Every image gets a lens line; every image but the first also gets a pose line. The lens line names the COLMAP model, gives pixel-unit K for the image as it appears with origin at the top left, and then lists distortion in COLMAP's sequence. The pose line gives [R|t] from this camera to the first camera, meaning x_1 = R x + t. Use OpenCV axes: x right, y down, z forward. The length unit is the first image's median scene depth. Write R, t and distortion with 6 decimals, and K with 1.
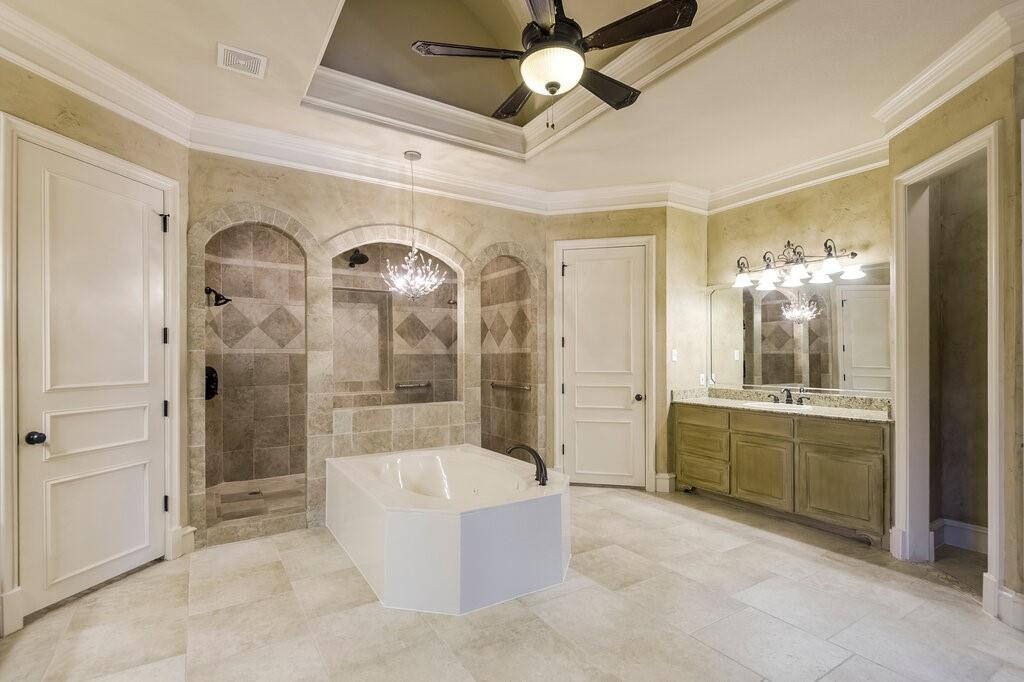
lens RADIAL K [[485.2, 0, 516.3], [0, 485.2, 354.0], [0, 0, 1]] dist [0.001792, -0.023948]
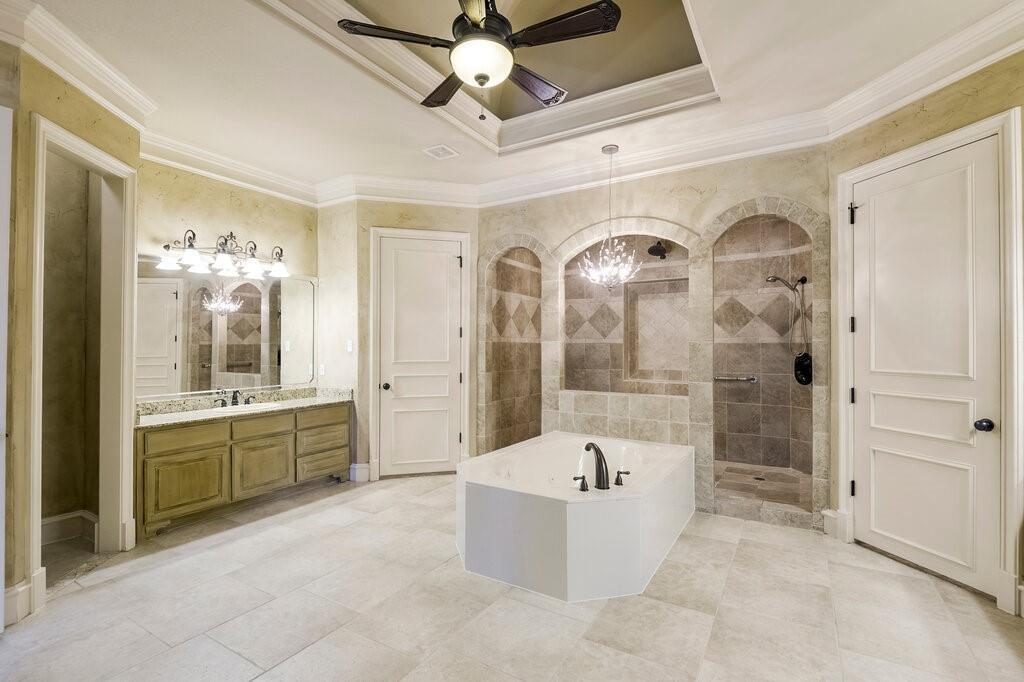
lens RADIAL K [[478.7, 0, 512.0], [0, 478.7, 341.0], [0, 0, 1]] dist [-0.021773, -0.013990]
pose [[0.402821, -0.005992, -0.915259, 0.605382], [0.002607, 0.999982, -0.005399, -0.000061], [0.915275, -0.000212, 0.402829, 0.395820]]
